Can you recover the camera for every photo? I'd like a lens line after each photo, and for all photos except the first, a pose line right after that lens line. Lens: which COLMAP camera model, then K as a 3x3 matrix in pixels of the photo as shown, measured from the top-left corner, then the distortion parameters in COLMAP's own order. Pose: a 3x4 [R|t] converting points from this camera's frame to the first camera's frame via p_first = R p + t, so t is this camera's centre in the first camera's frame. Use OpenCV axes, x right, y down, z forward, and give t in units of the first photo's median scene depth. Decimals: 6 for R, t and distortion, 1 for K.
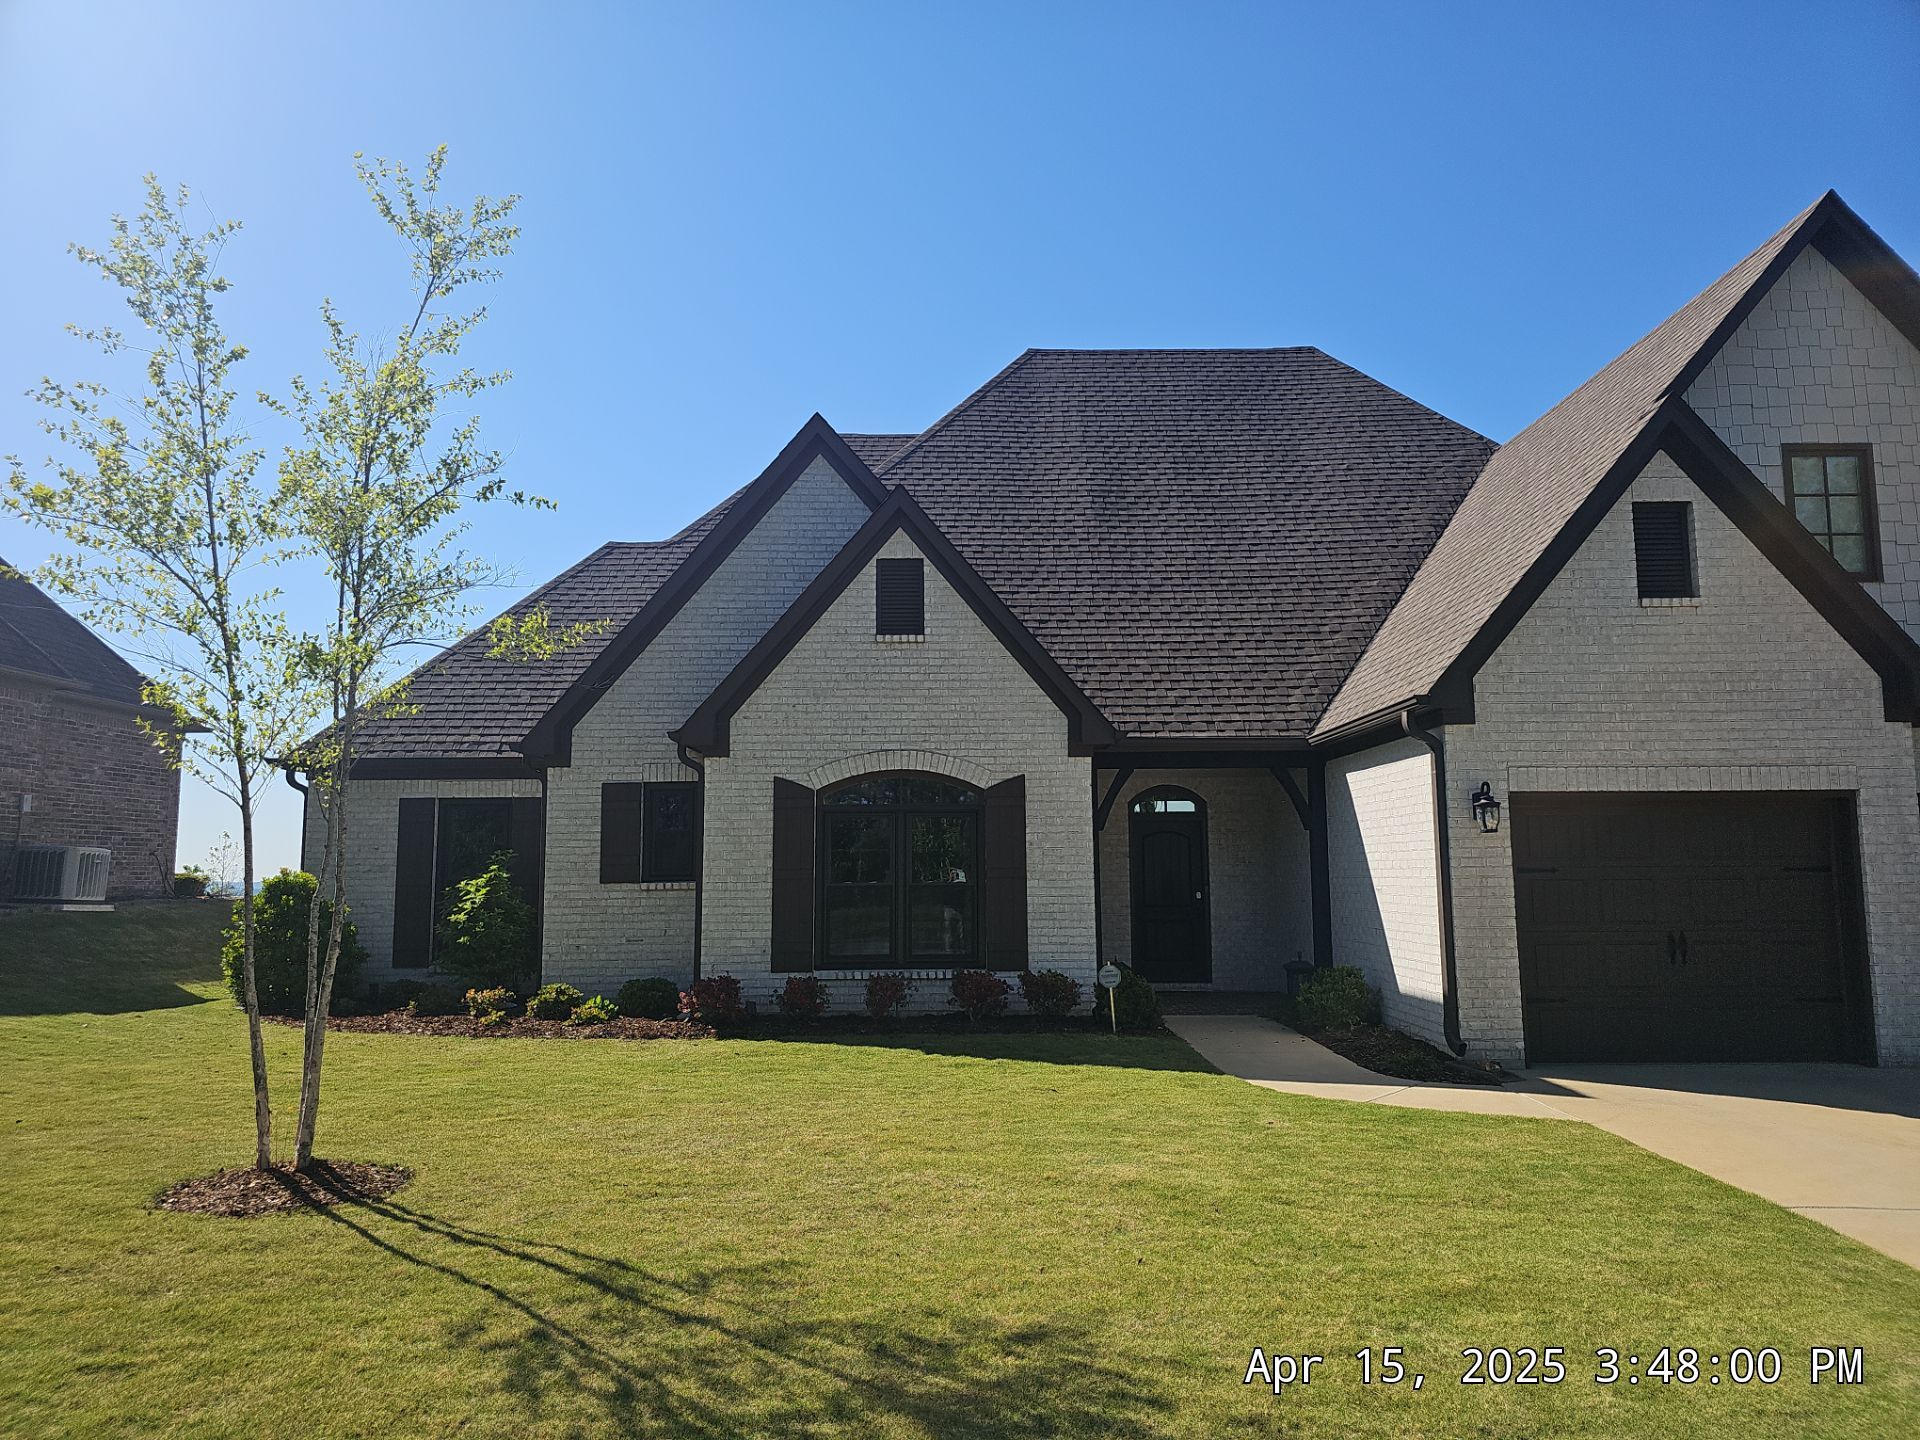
lens RADIAL K [[1246.2, 0, 968.8], [0, 1246.2, 724.0], [0, 0, 1]] dist [0.062087, -0.054013]
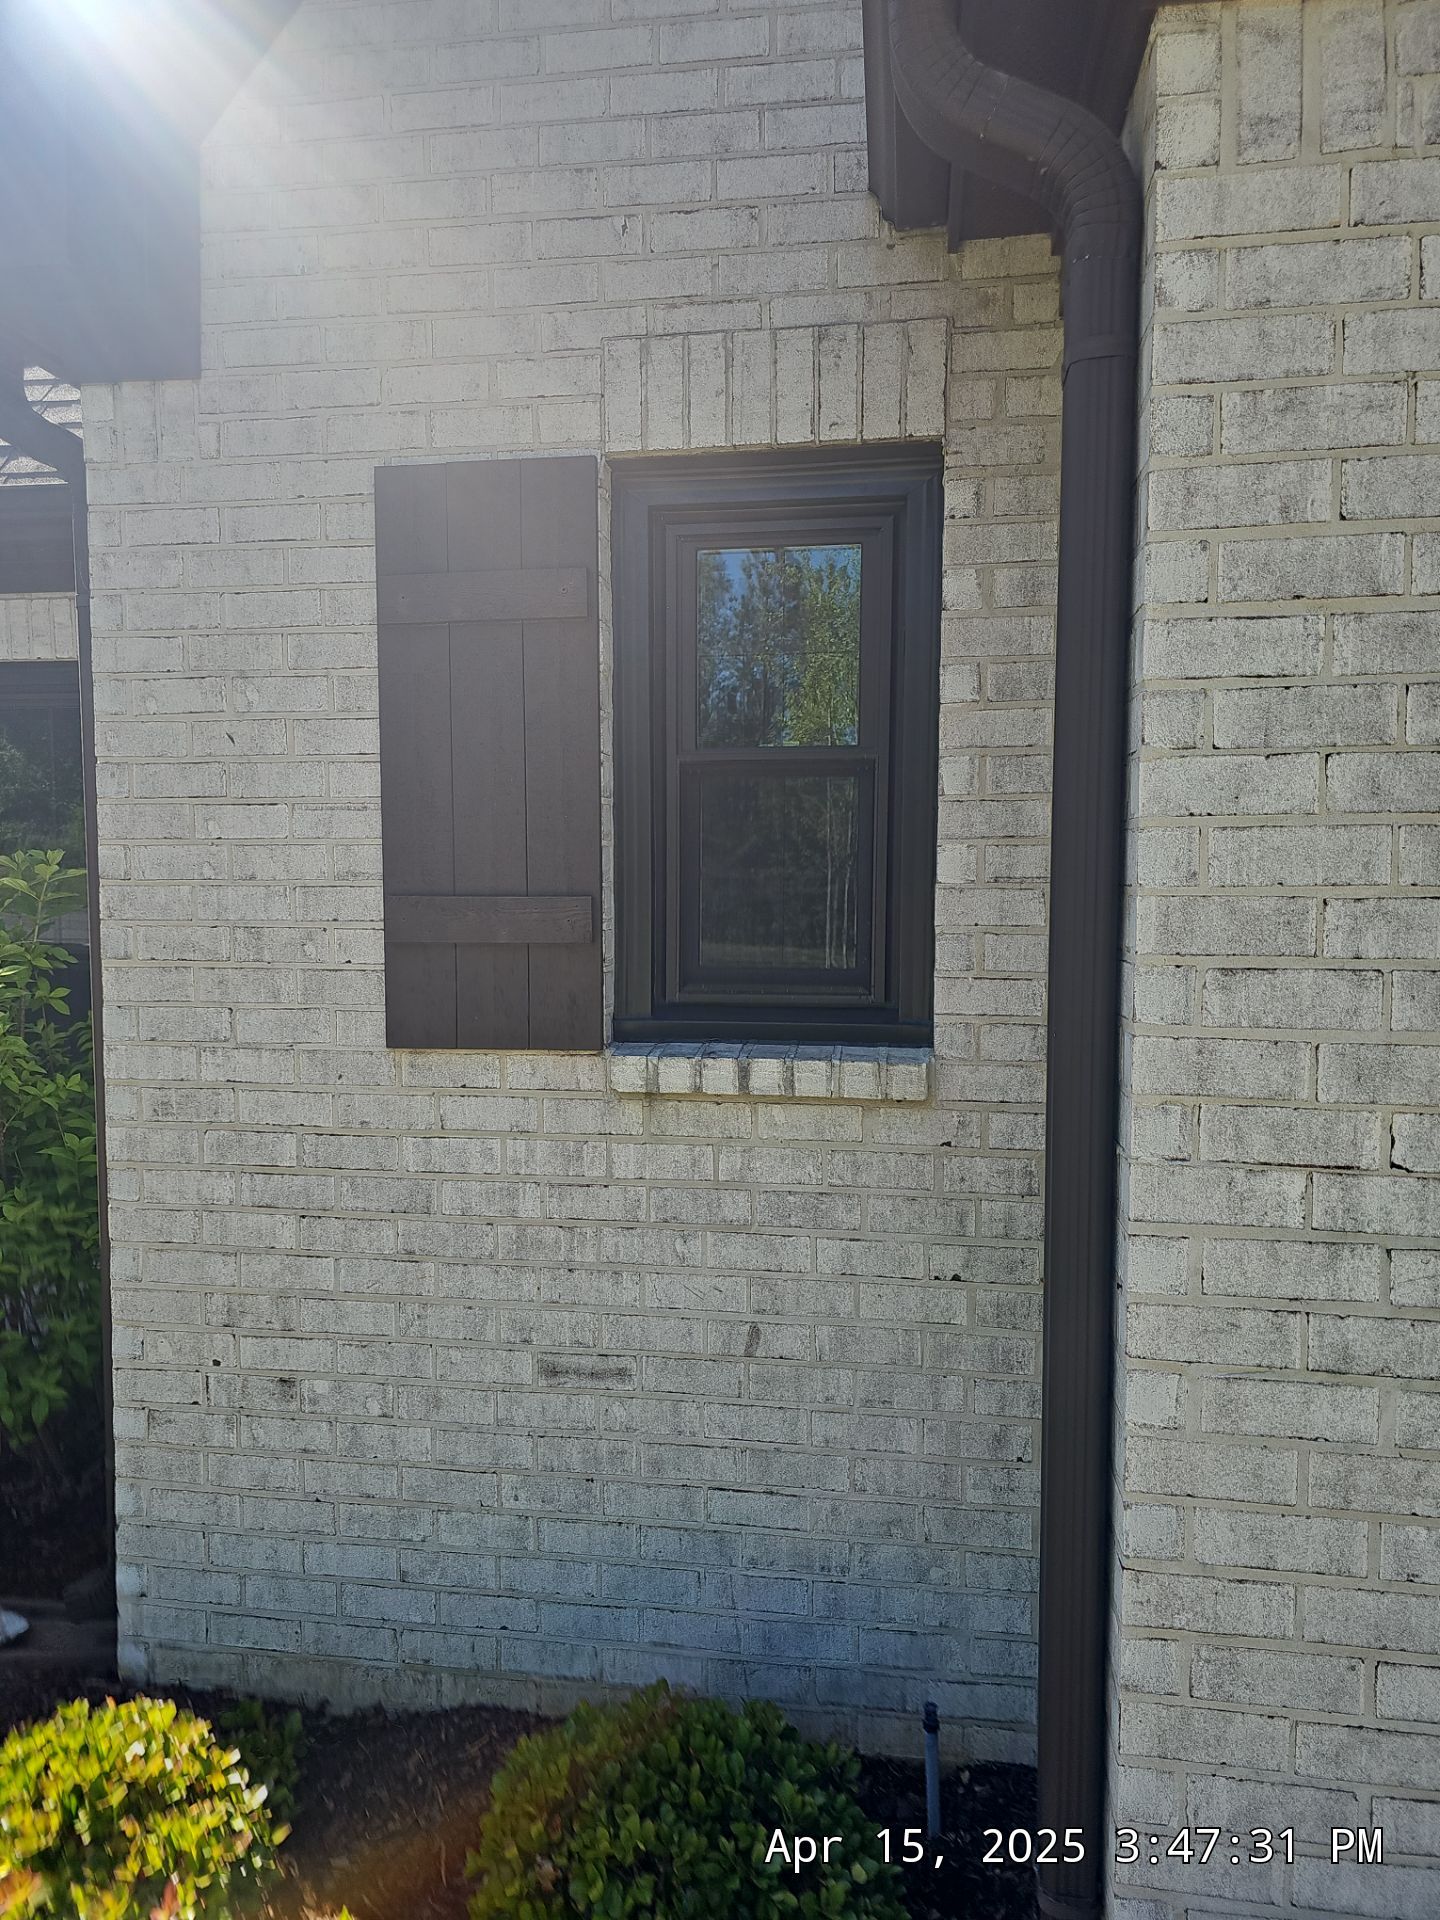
lens RADIAL K [[1272.3, 0, 719.4], [0, 1272.3, 952.5], [0, 0, 1]] dist [0.035886, -0.028111]
pose [[0.985844, 0.022109, -0.166202, -0.226771], [0.007490, 0.984471, 0.175386, 0.085930], [0.167498, -0.174148, 0.970369, 0.867782]]
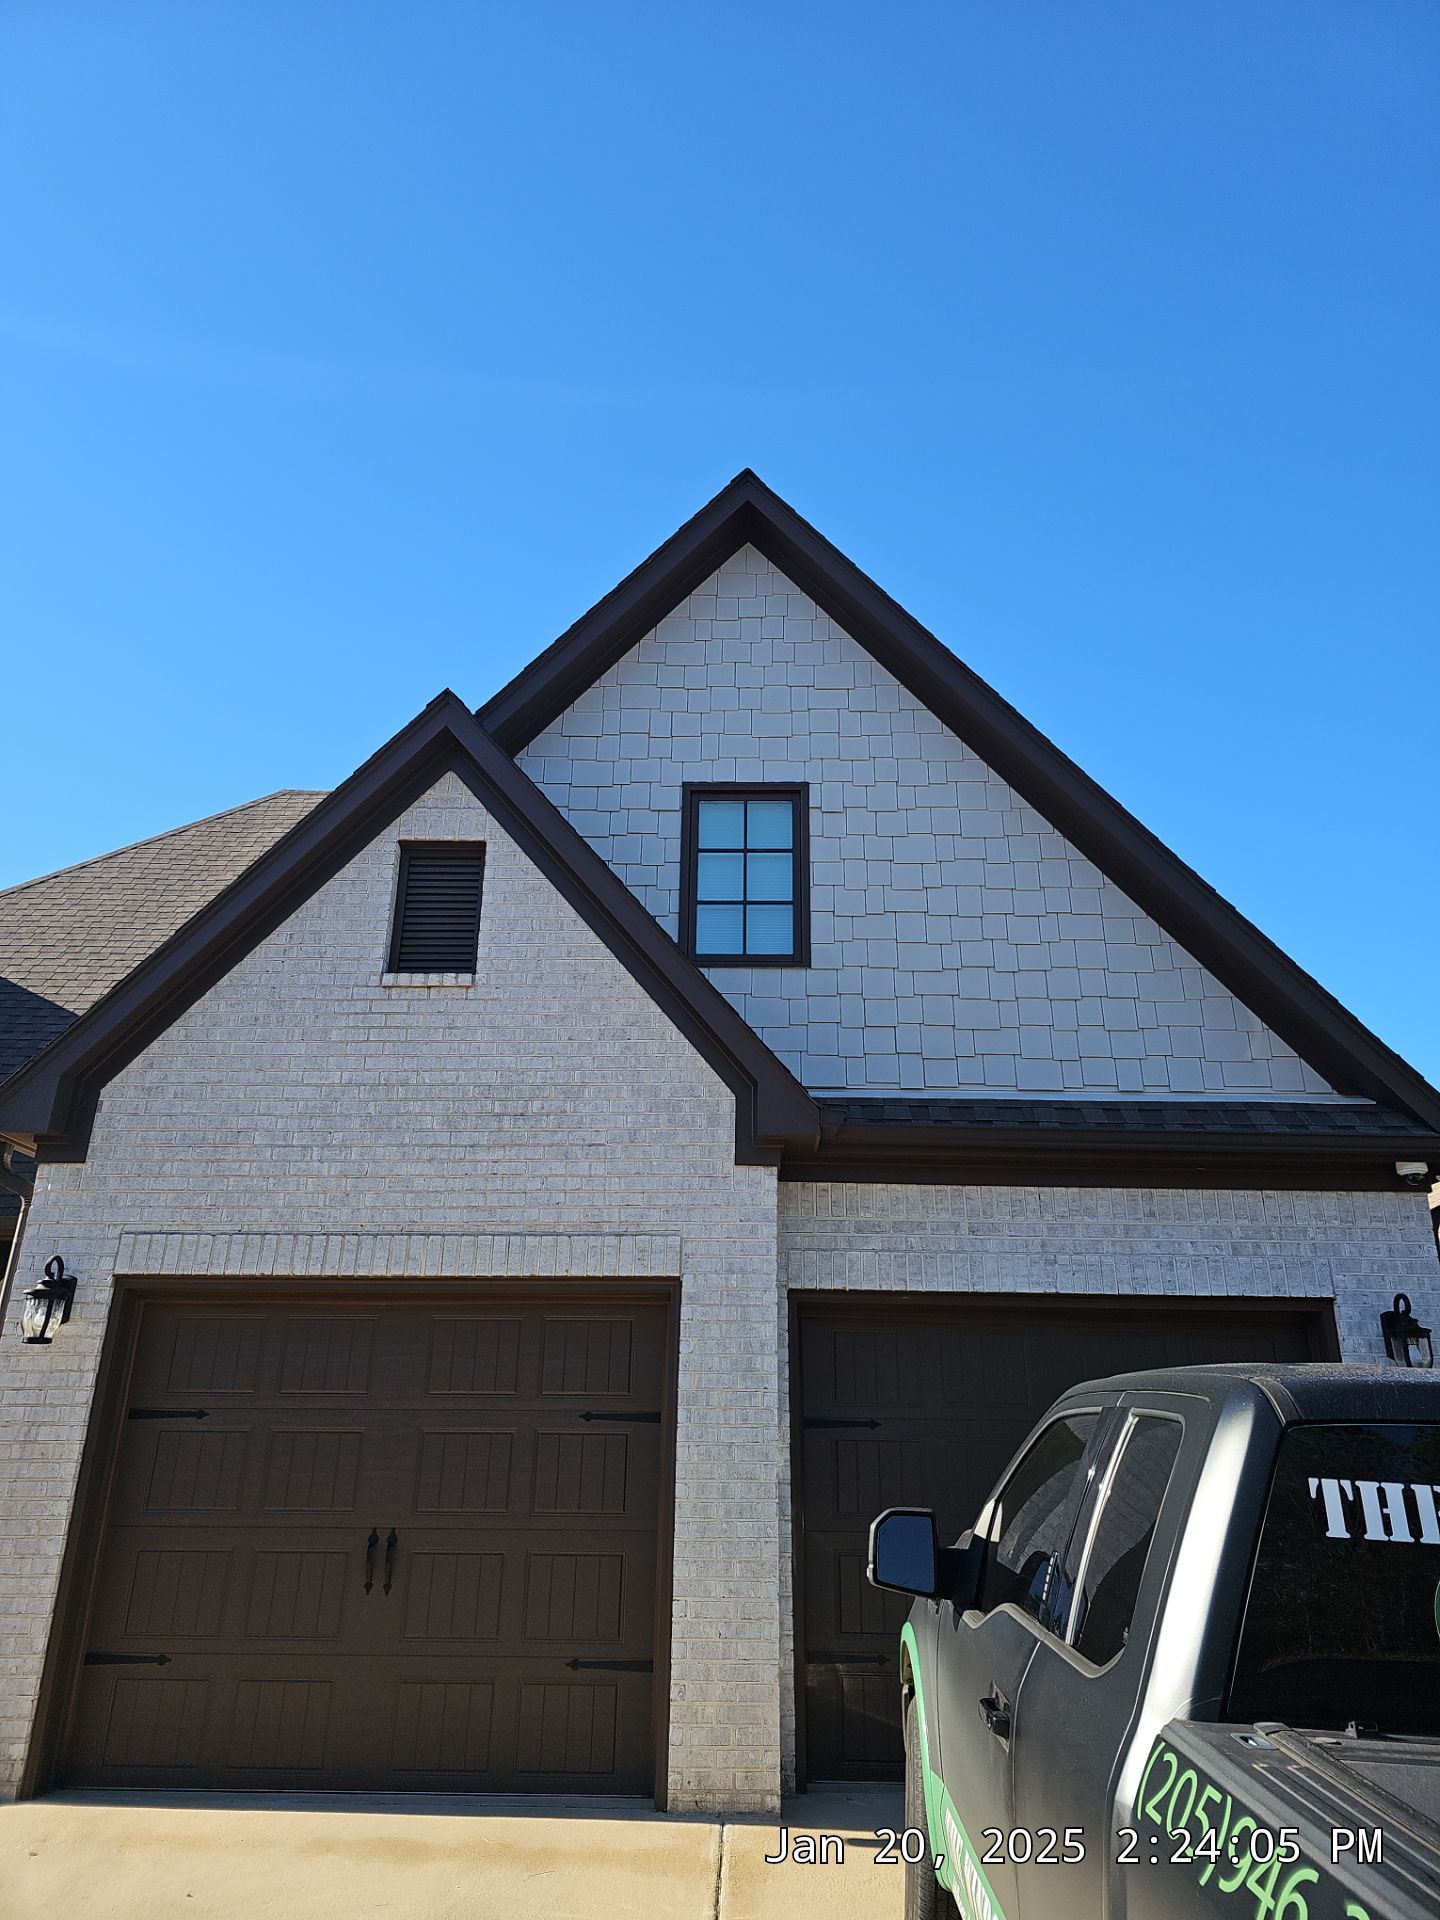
lens RADIAL K [[1319.1, 0, 716.1], [0, 1319.1, 917.6], [0, 0, 1]] dist [0.055860, -0.050840]
pose [[0.999370, 0.004845, -0.035165, 0.595100], [-0.014989, 0.955590, -0.294317, 0.059558], [0.032177, 0.294658, 0.955061, 0.275774]]
